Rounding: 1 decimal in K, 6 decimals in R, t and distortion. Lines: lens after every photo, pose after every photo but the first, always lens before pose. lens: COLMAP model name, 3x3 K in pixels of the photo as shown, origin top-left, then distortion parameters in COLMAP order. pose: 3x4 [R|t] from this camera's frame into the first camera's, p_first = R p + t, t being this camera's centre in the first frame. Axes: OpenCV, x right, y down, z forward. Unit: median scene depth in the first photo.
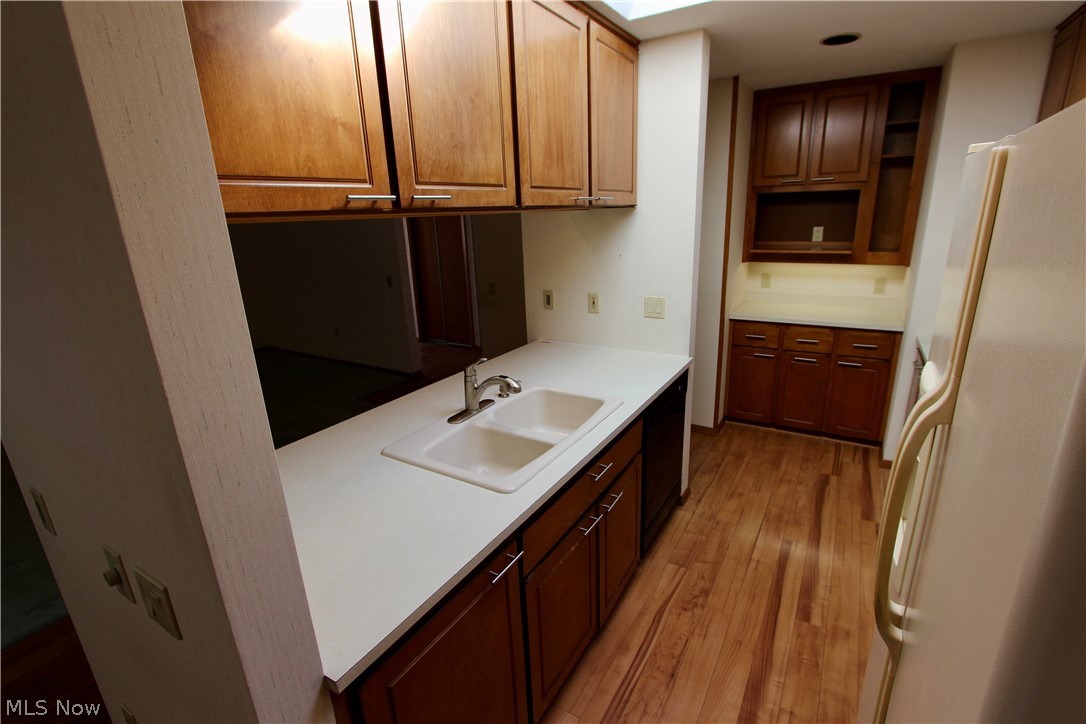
lens RADIAL K [[503.2, 0, 540.3], [0, 503.2, 363.2], [0, 0, 1]] dist [-0.022040, 0.002027]
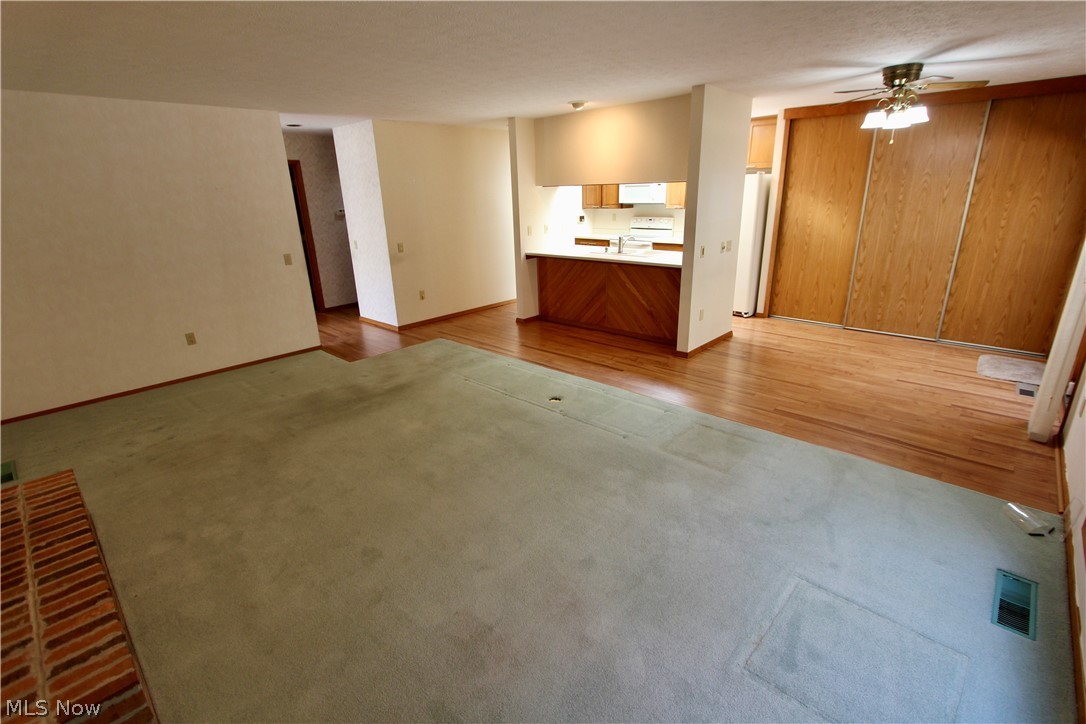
lens RADIAL K [[503.2, 0, 544.5], [0, 503.2, 364.6], [0, 0, 1]] dist [-0.022040, 0.002027]
pose [[0.202582, -0.294820, 0.933832, -2.988778], [0.301899, 0.925959, 0.226842, -0.105434], [-0.931567, 0.235969, 0.276589, 0.765101]]
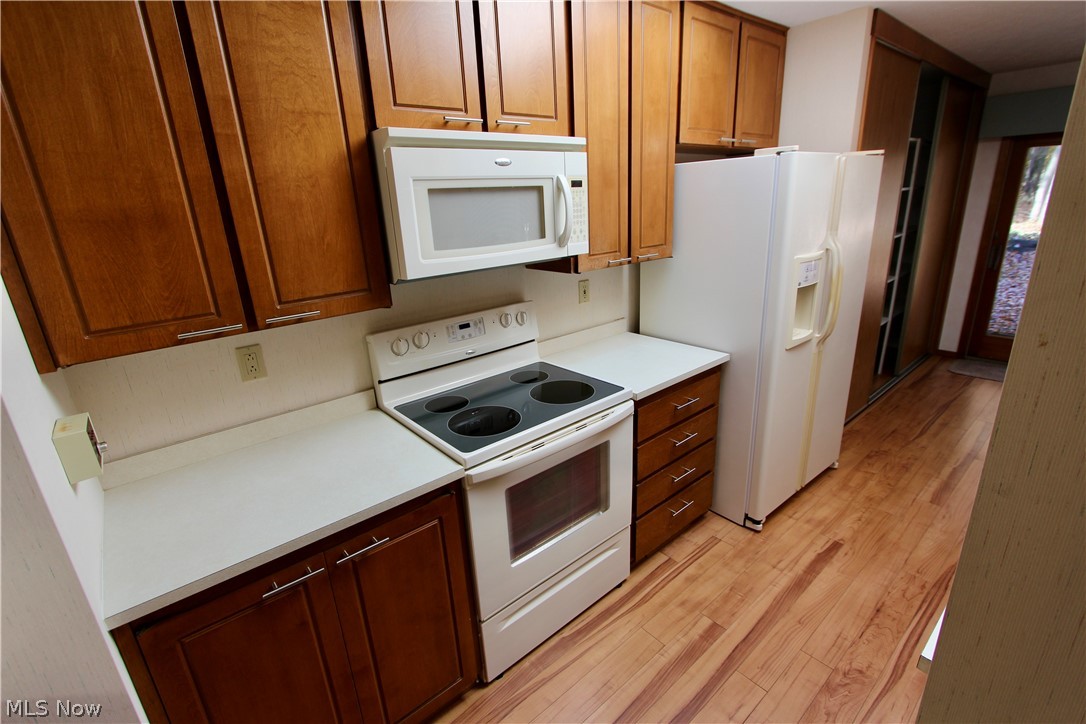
lens RADIAL K [[503.2, 0, 543.6], [0, 503.2, 357.9], [0, 0, 1]] dist [-0.022040, 0.002027]
pose [[-0.947595, -0.011087, 0.319281, 0.547934], [0.170864, 0.826864, 0.535818, -0.457433], [-0.269943, 0.562292, -0.781638, 1.541206]]
